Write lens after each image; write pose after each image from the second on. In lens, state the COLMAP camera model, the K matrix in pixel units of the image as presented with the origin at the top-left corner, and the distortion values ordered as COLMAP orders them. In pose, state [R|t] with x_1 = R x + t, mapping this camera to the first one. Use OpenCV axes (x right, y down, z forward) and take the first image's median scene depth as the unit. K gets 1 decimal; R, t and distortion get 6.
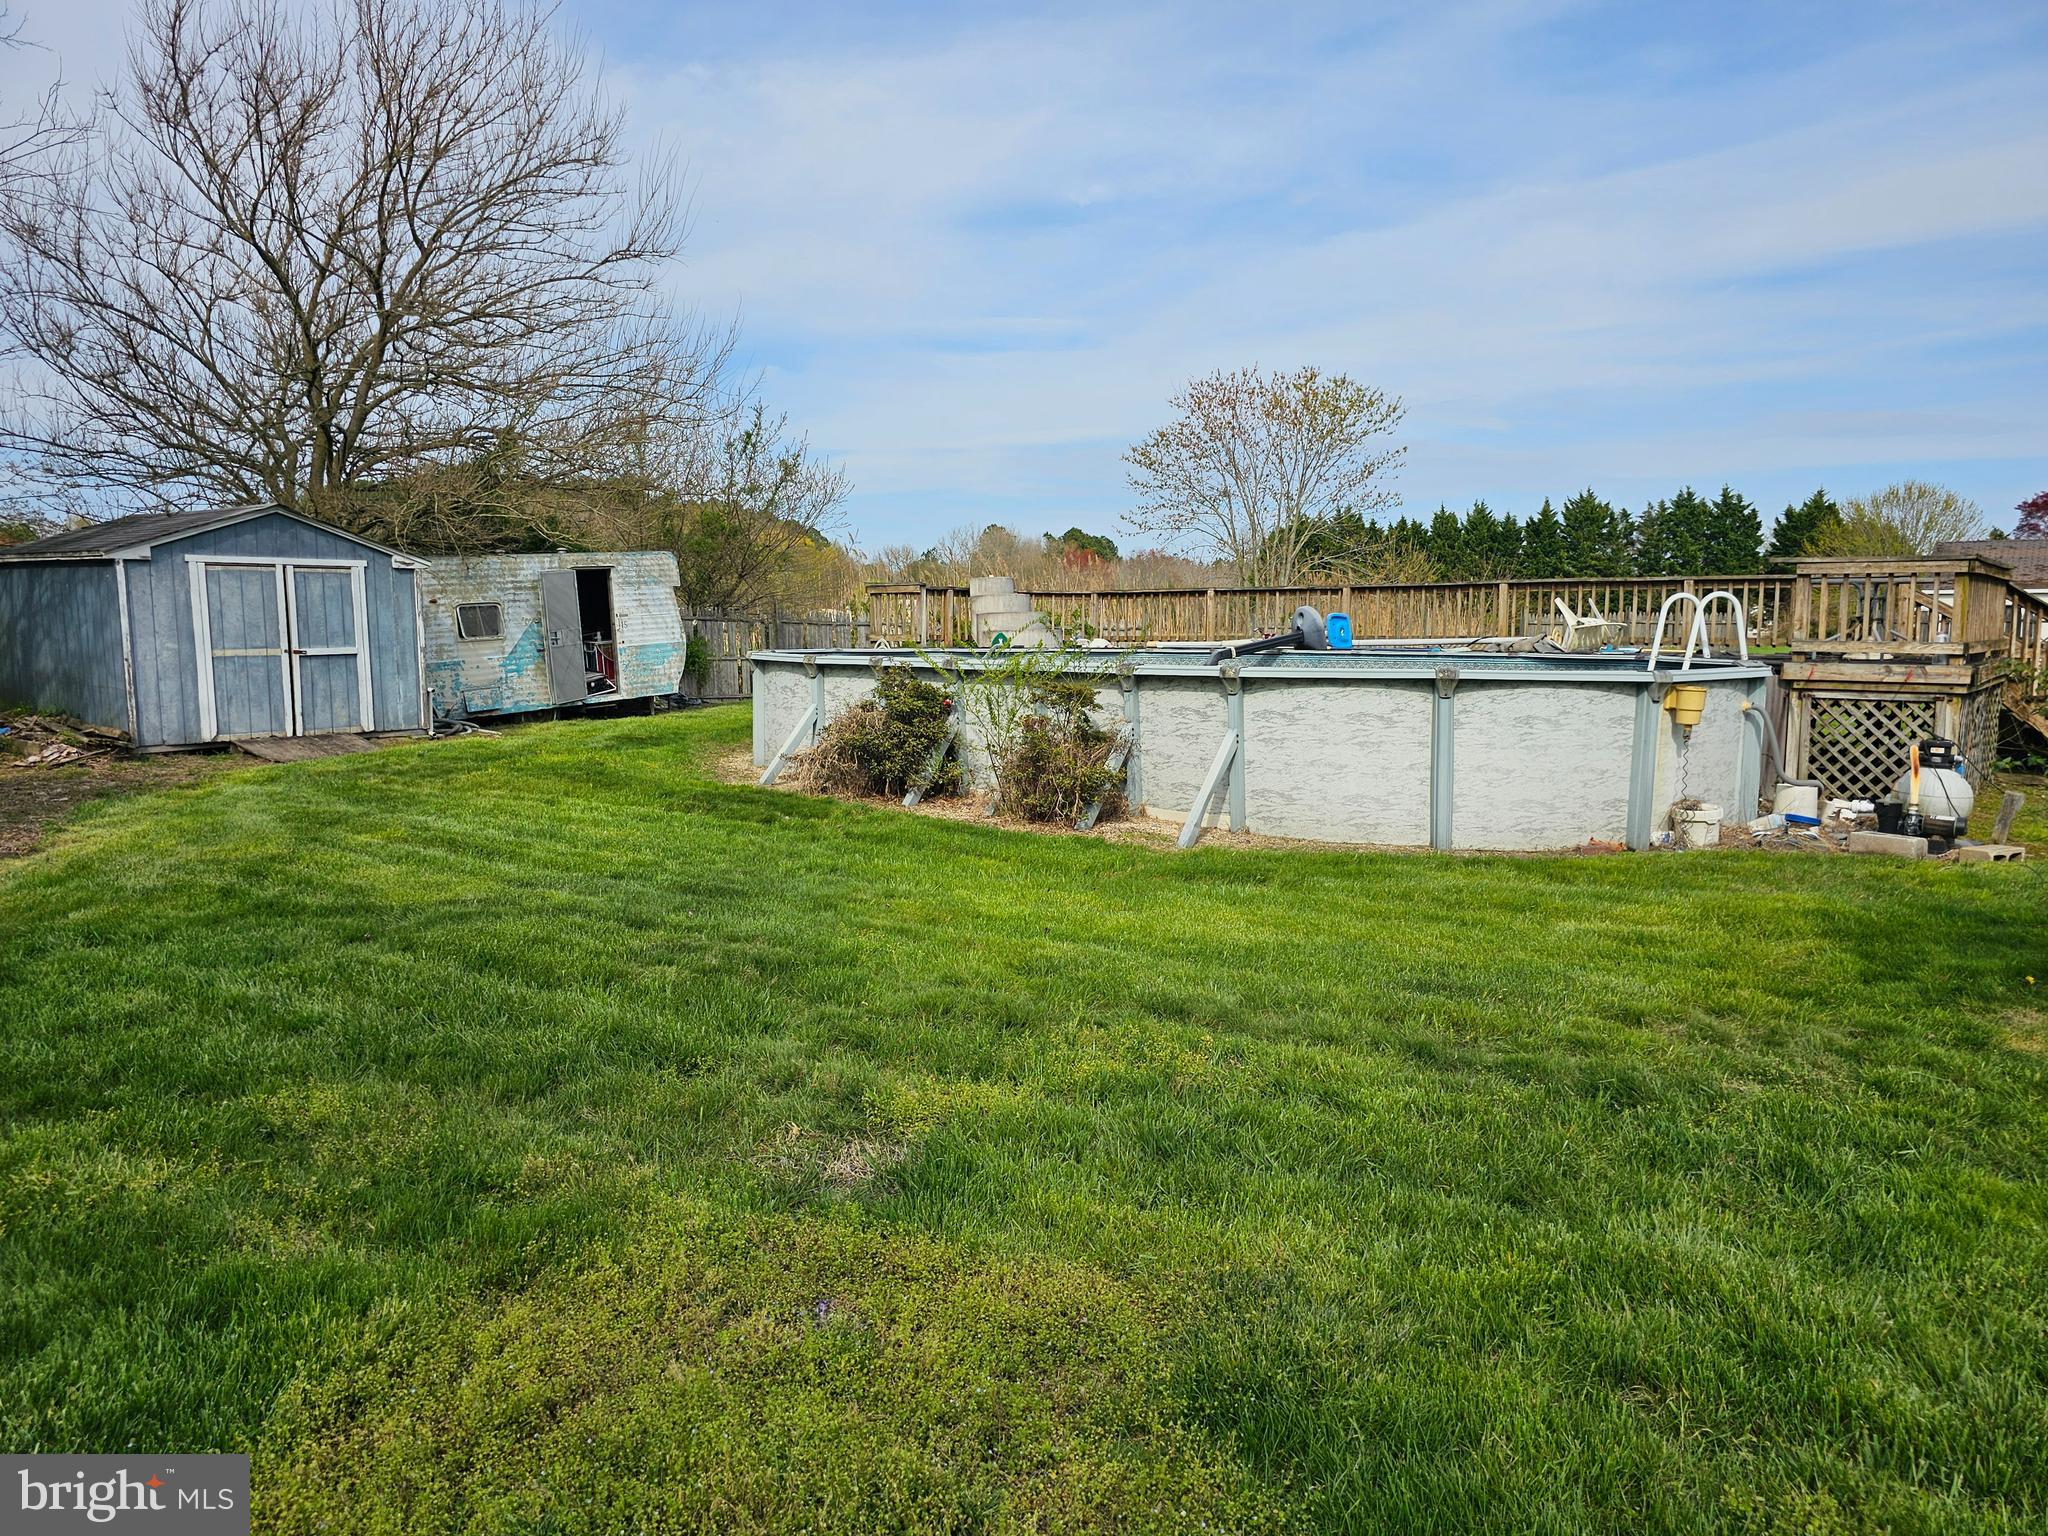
lens RADIAL K [[1380.3, 0, 1025.1], [0, 1380.3, 771.5], [0, 0, 1]] dist [0.033249, -0.032594]
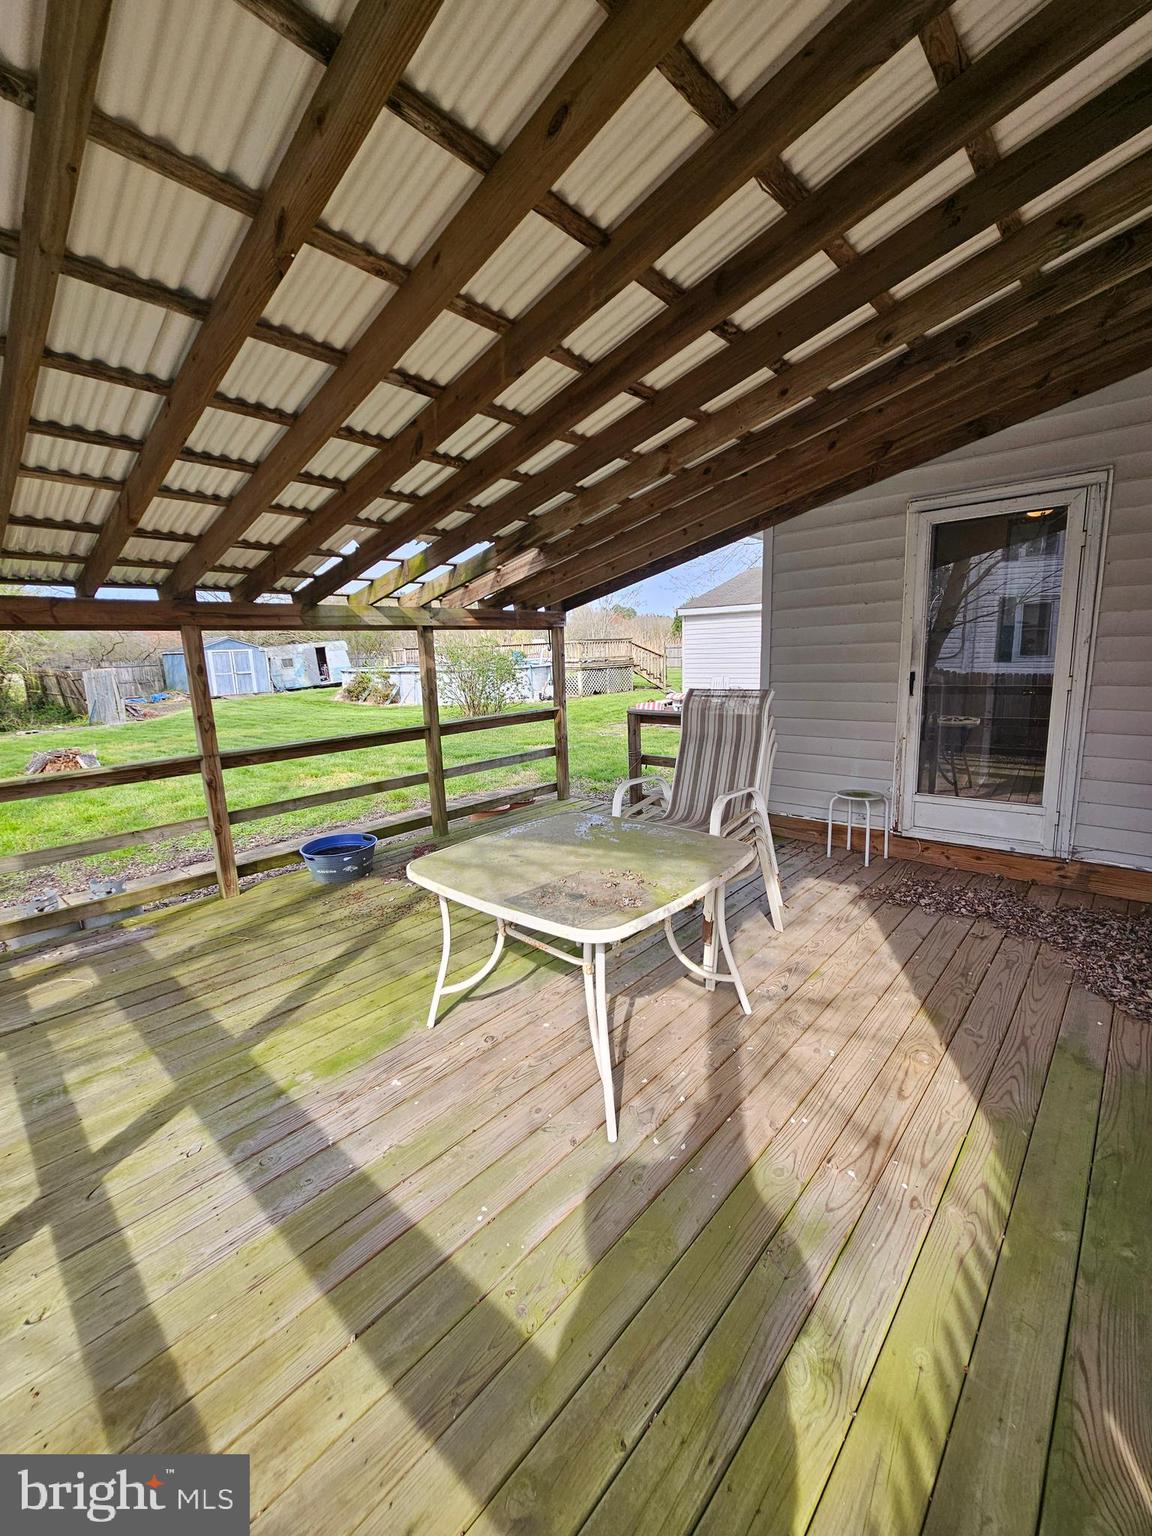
lens RADIAL K [[626.7, 0, 576.1], [0, 626.7, 770.1], [0, 0, 1]] dist [-0.001477, -0.000106]
pose [[0.997130, -0.024650, -0.071583, 0.505505], [0.030463, 0.996226, 0.081276, 0.066365], [0.069309, -0.083223, 0.994118, -0.661427]]
